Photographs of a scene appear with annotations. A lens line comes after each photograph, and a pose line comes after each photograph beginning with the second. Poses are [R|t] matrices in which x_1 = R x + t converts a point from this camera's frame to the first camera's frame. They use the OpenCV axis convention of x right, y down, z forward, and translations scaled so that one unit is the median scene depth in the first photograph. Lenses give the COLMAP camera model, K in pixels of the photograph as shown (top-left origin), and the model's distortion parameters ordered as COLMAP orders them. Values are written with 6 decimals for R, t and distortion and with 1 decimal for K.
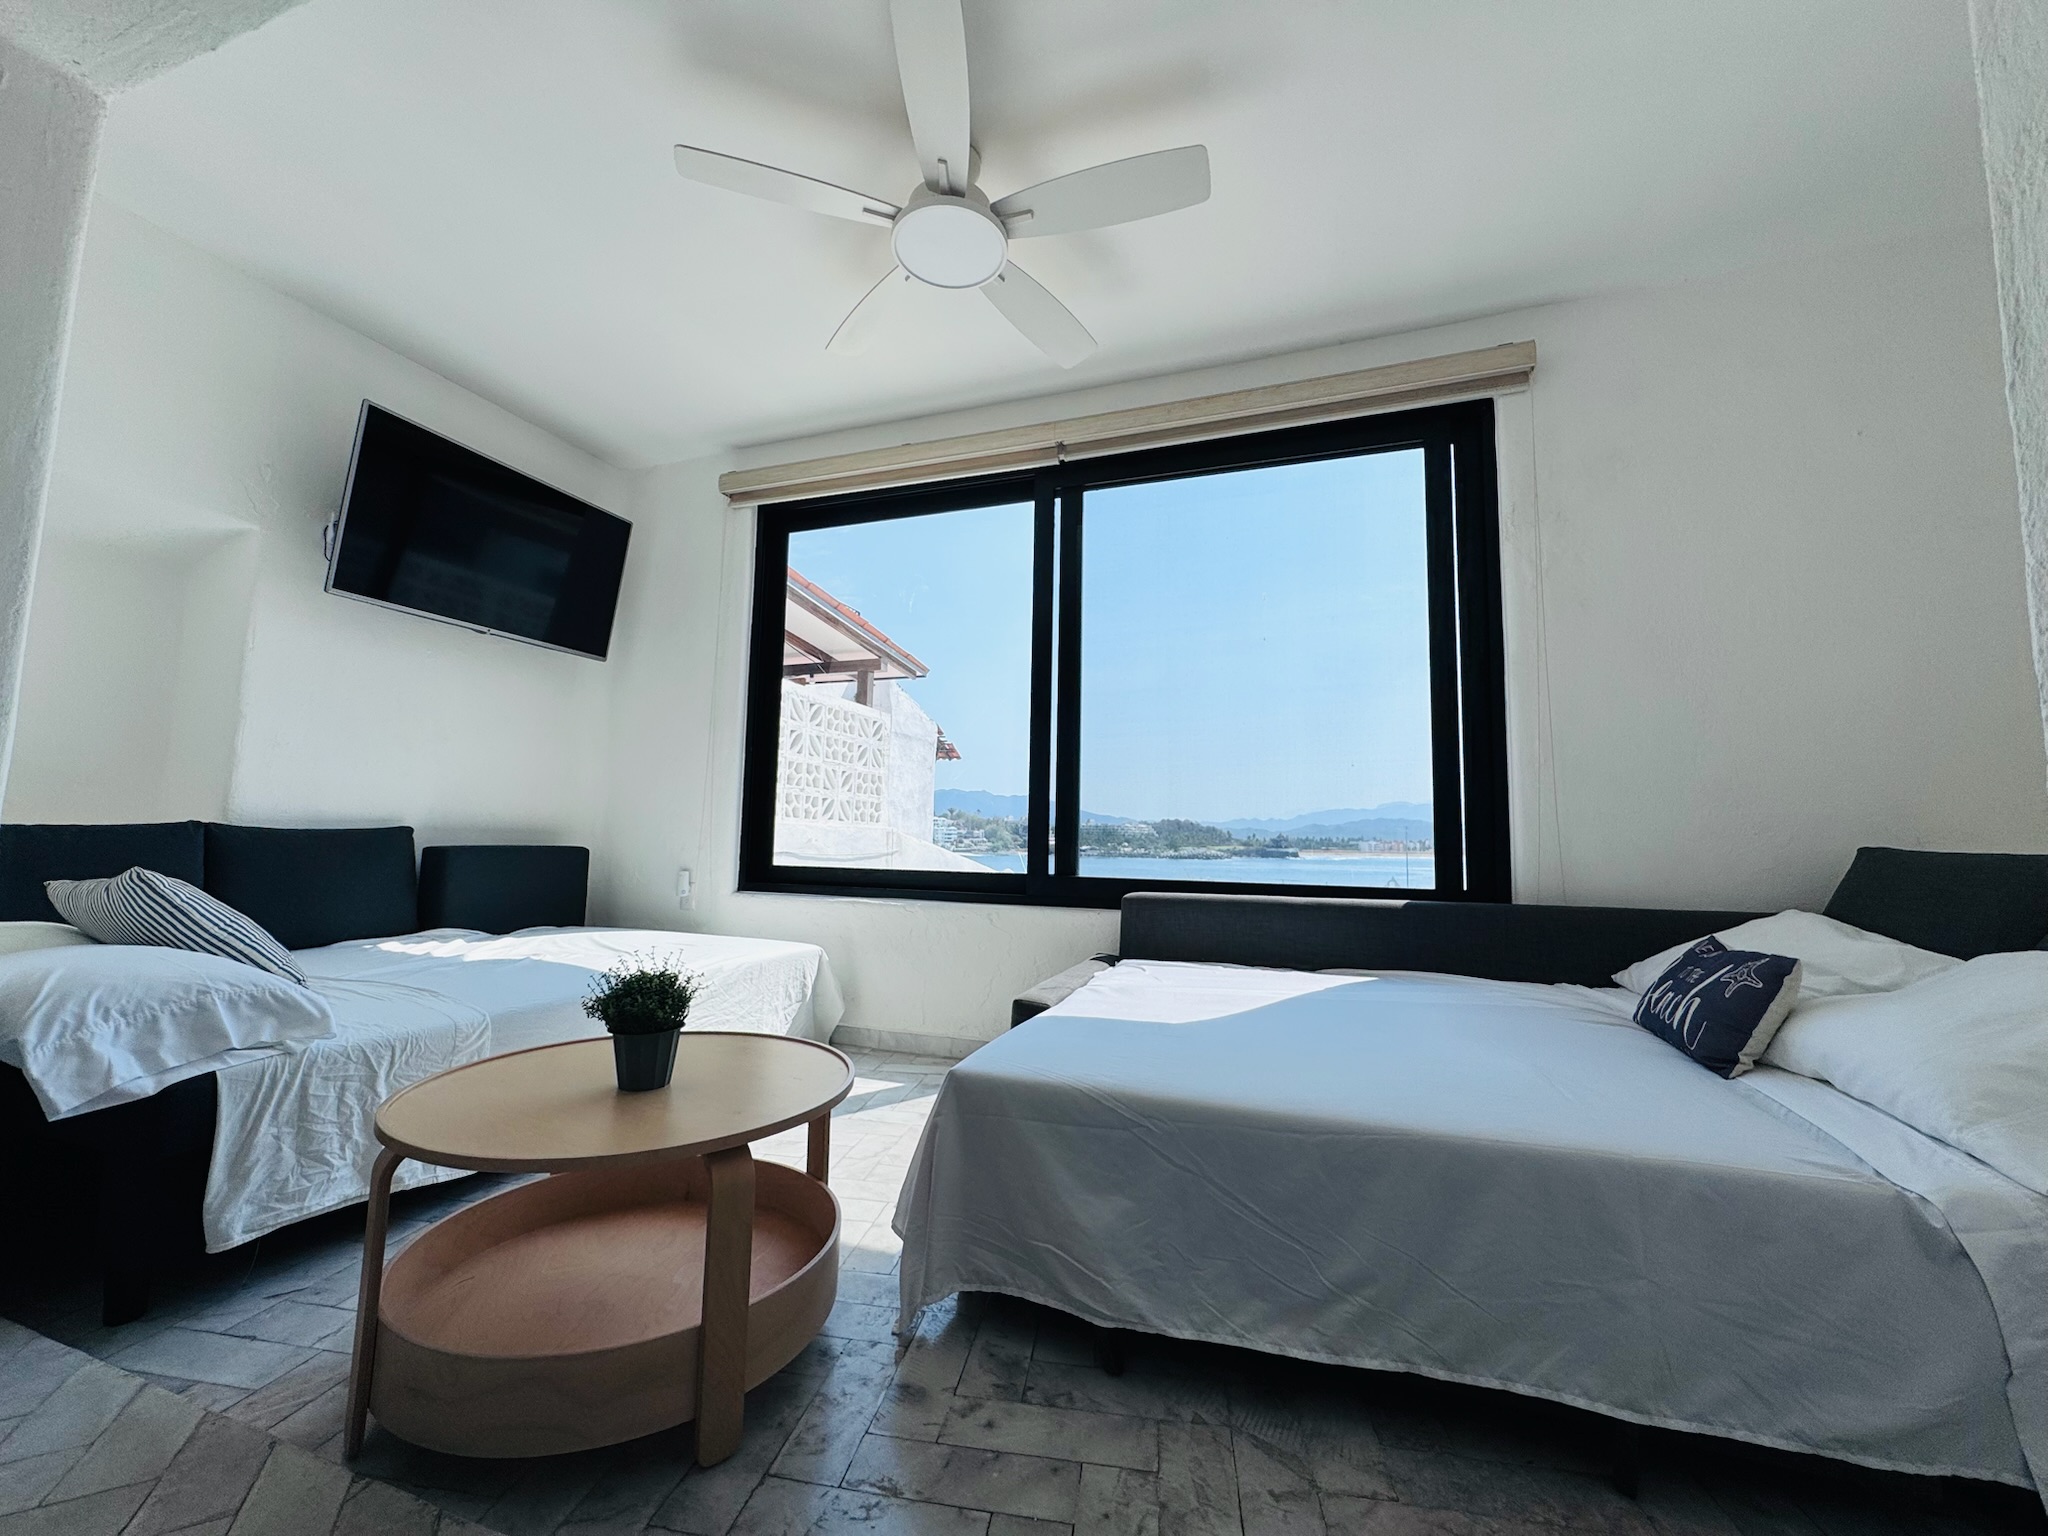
lens RADIAL K [[830.8, 0, 1024.0], [0, 830.8, 768.0], [0, 0, 1]] dist [-0.001576, 0.000362]
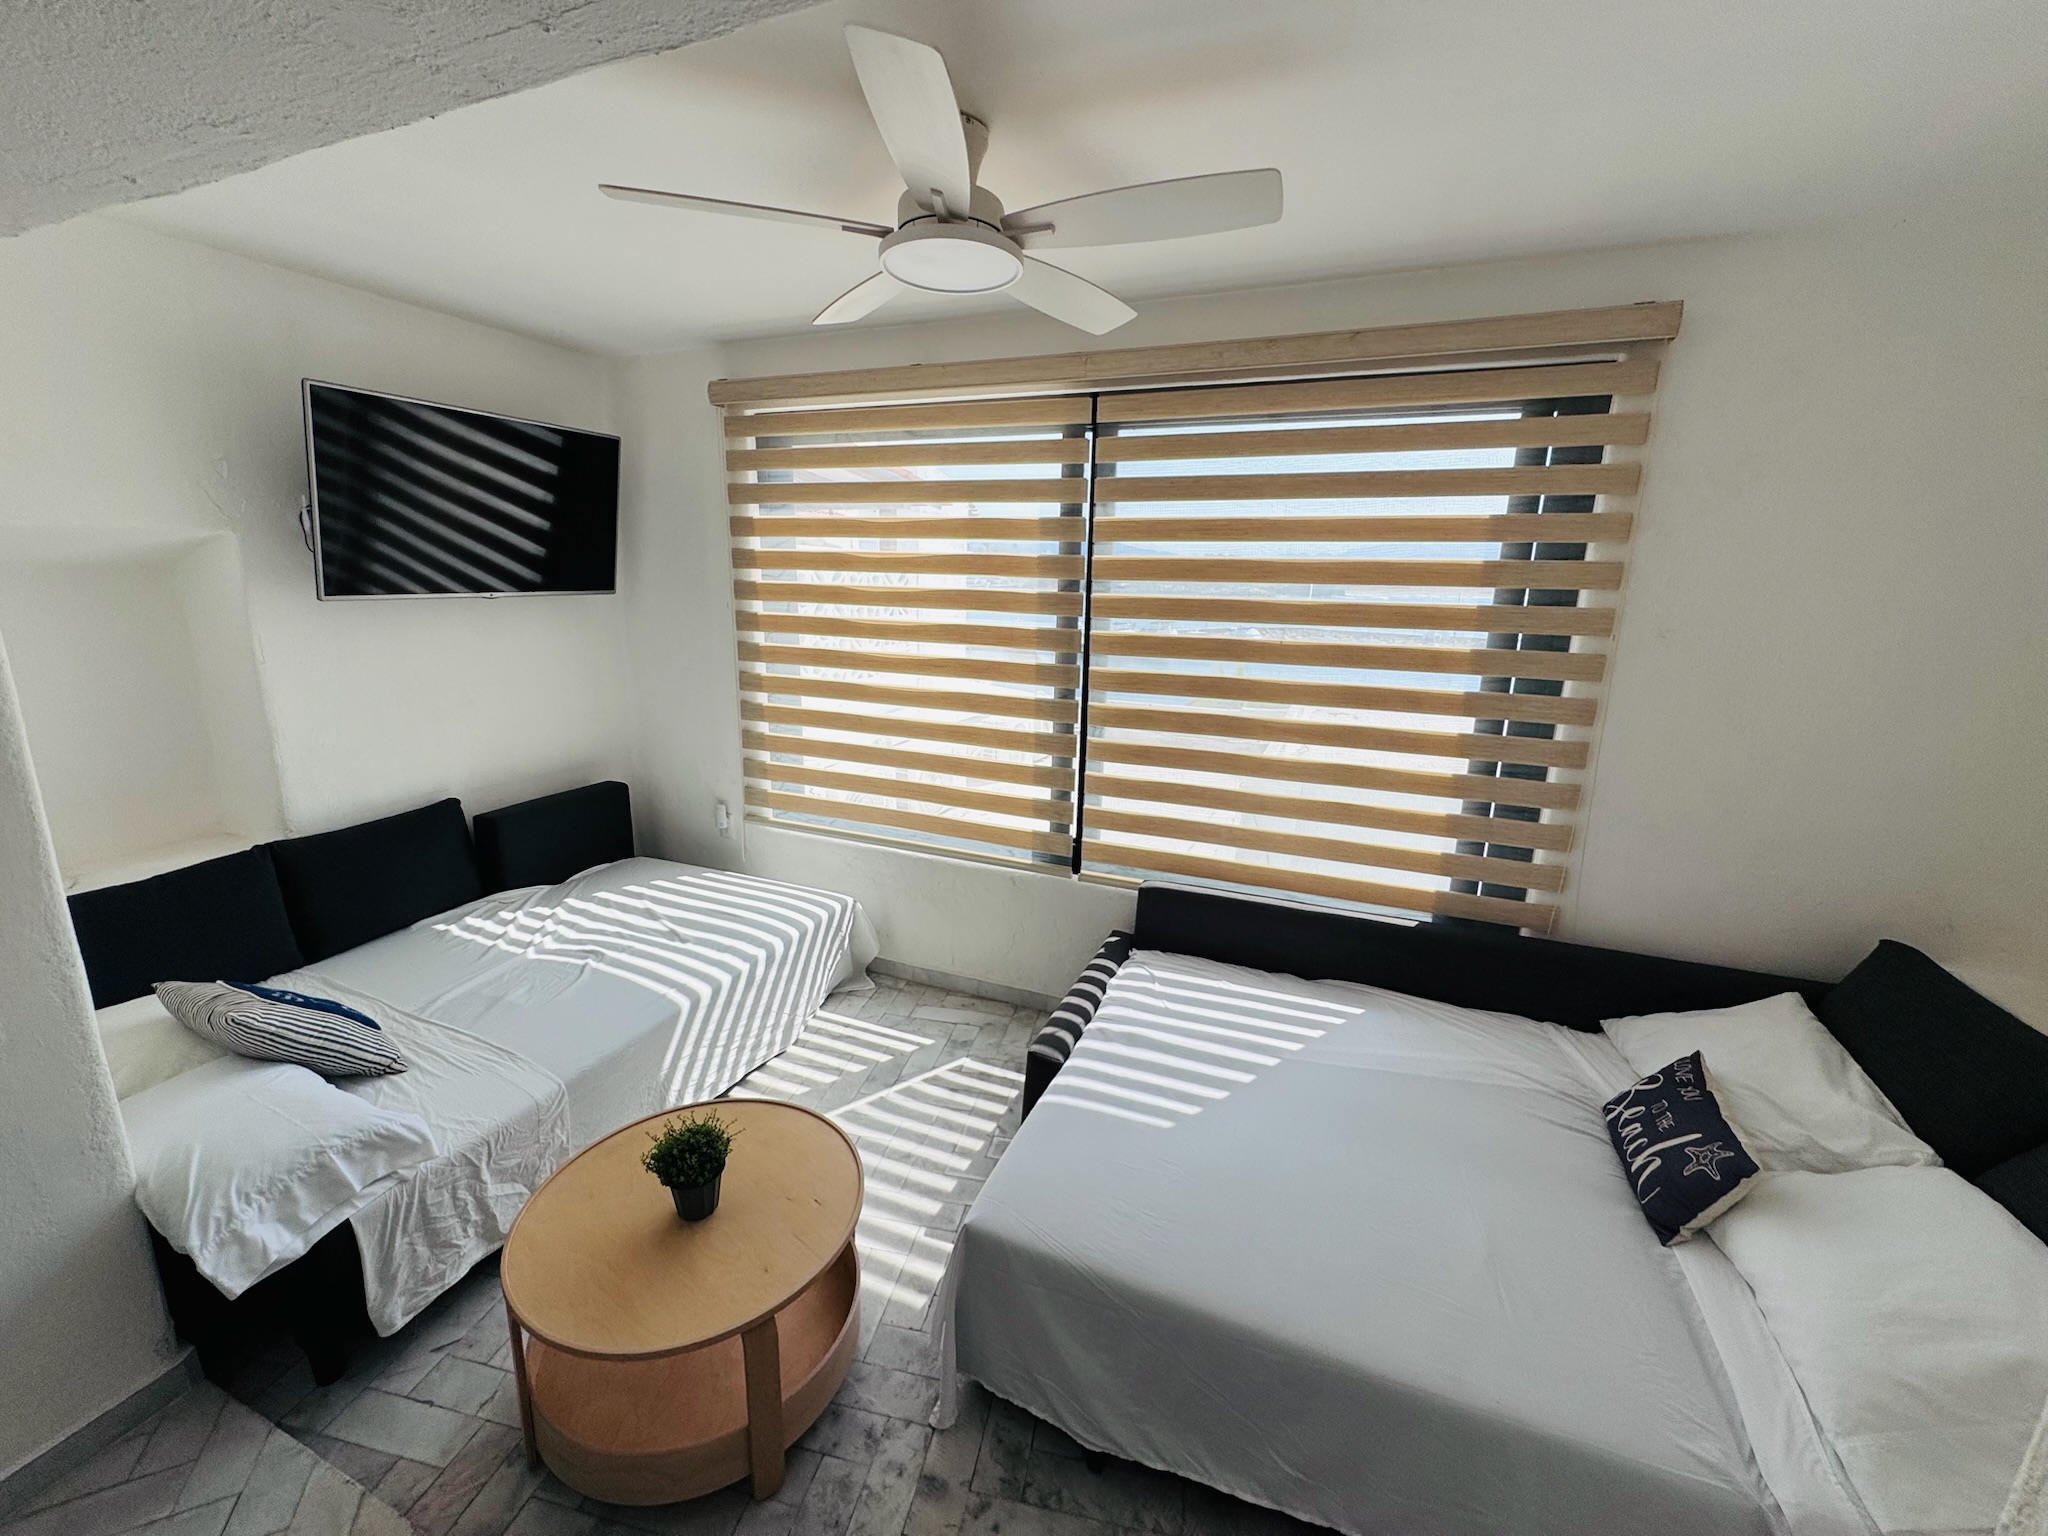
lens RADIAL K [[830.8, 0, 1024.0], [0, 830.8, 768.0], [0, 0, 1]] dist [-0.001576, 0.000362]
pose [[0.998965, 0.014486, -0.043106, 0.032099], [-0.000100, 0.948605, 0.316462, -0.580493], [0.045475, -0.316130, 0.947625, 0.112907]]
